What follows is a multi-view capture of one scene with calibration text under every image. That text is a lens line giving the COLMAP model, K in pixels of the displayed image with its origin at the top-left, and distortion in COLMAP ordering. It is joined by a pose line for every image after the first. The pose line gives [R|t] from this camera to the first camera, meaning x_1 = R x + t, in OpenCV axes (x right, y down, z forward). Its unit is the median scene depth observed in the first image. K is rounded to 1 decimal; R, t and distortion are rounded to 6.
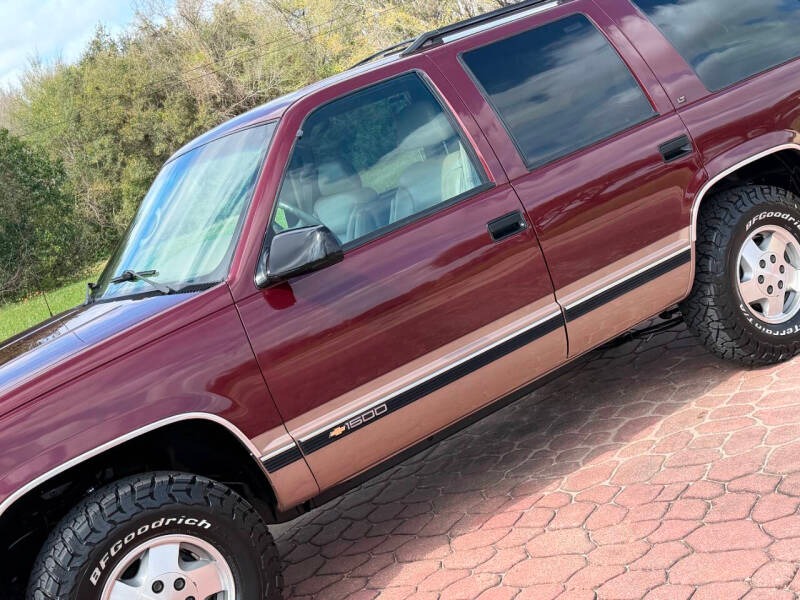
lens RADIAL K [[1317.5, 0, 425.9], [0, 1317.5, 299.1], [0, 0, 1]] dist [0.181447, -0.132102]
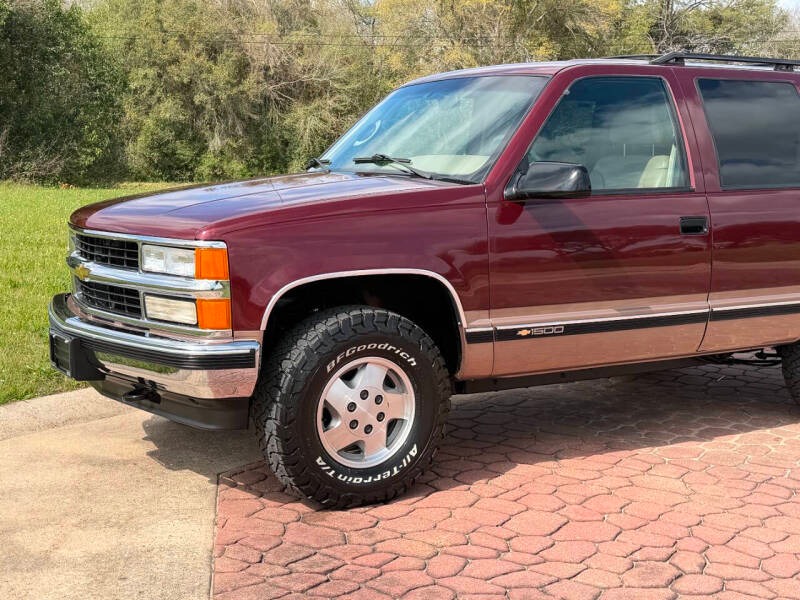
lens RADIAL K [[1353.2, 0, 400.7], [0, 1353.2, 322.0], [0, 0, 1]] dist [0.173130, -0.189509]
pose [[0.940263, 0.338310, 0.038102, -0.197500], [-0.337248, 0.940882, -0.031691, 0.148759], [-0.046571, 0.016949, 0.998771, -0.206798]]
